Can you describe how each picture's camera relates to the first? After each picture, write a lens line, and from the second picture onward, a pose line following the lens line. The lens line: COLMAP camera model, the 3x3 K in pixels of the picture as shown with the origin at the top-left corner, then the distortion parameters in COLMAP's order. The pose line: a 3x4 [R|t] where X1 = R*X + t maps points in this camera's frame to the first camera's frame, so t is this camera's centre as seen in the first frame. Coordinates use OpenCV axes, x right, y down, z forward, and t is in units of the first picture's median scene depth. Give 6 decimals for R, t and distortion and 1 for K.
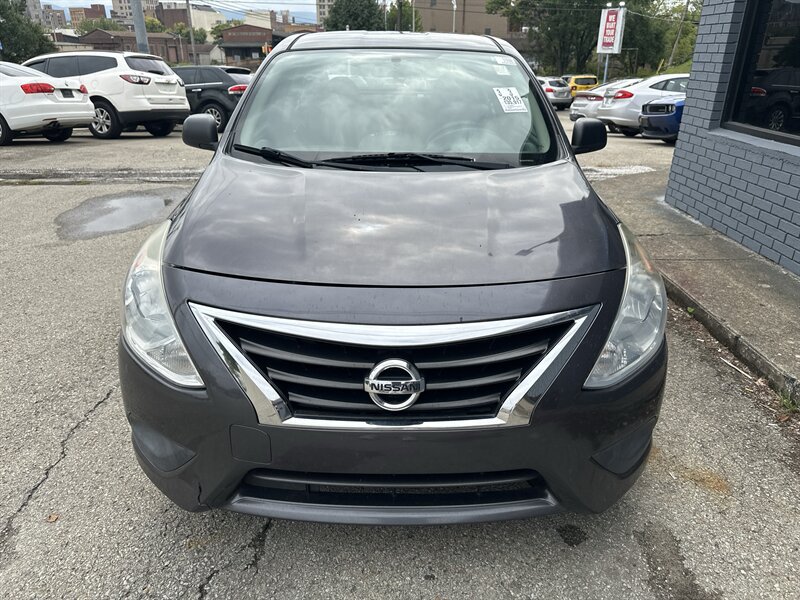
lens RADIAL K [[569.8, 0, 398.5], [0, 569.8, 303.7], [0, 0, 1]] dist [0.021402, -0.036107]
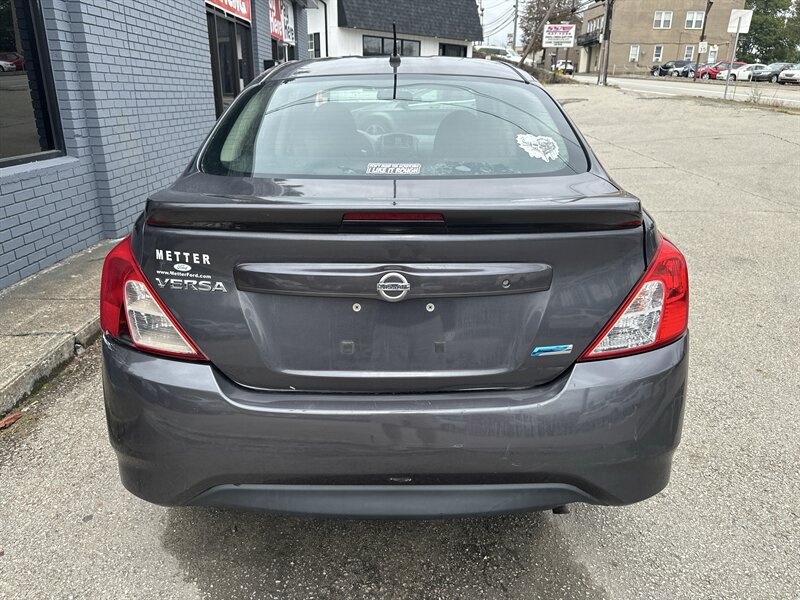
lens RADIAL K [[569.8, 0, 401.0], [0, 569.8, 298.3], [0, 0, 1]] dist [0.021402, -0.036107]
pose [[-0.999797, -0.015008, -0.013457, -0.006827], [-0.020151, 0.727545, 0.685763, -0.692329], [-0.000501, 0.685895, -0.727700, 1.603577]]
